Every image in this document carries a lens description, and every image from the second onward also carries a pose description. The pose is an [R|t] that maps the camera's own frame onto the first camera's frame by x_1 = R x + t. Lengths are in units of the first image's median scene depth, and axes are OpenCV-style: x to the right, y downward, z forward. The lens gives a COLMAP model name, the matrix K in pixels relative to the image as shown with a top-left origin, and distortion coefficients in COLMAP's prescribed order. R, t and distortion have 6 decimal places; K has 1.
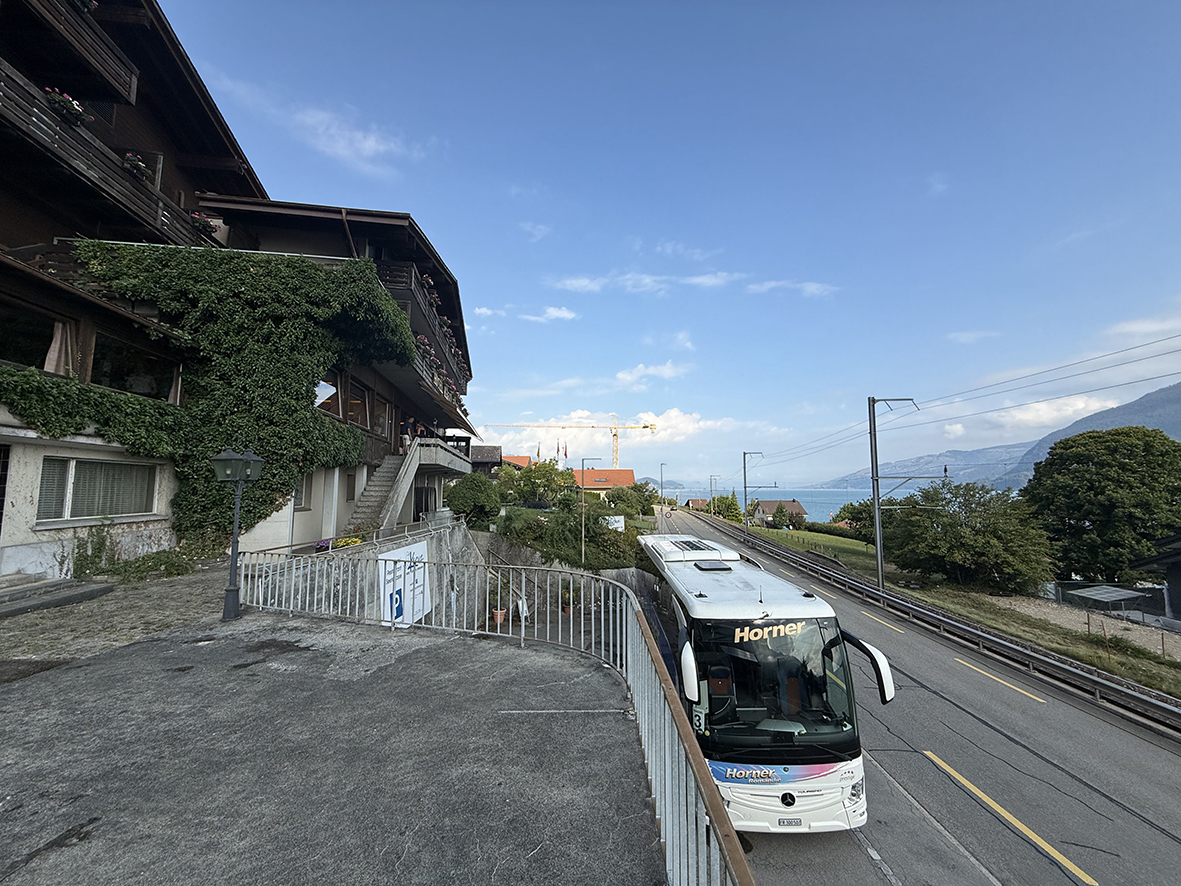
lens RADIAL K [[469.4, 0, 590.5], [0, 469.4, 443.0], [0, 0, 1]] dist [0.001313, -0.000149]
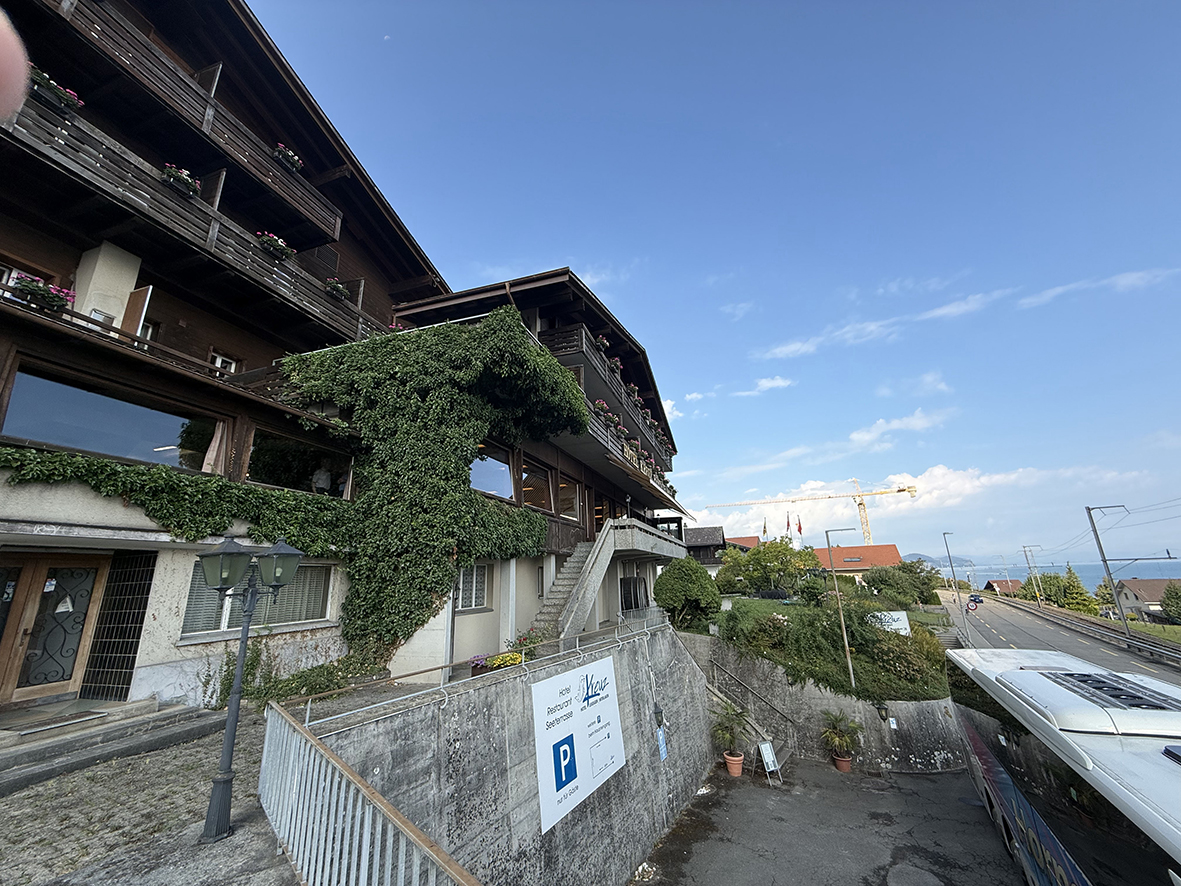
lens RADIAL K [[469.4, 0, 590.5], [0, 469.4, 443.0], [0, 0, 1]] dist [0.001313, -0.000149]
pose [[0.889578, -0.154108, -0.430002, -0.012150], [0.076028, 0.978192, -0.193289, 0.021404], [0.450412, 0.139253, 0.881894, 0.281948]]
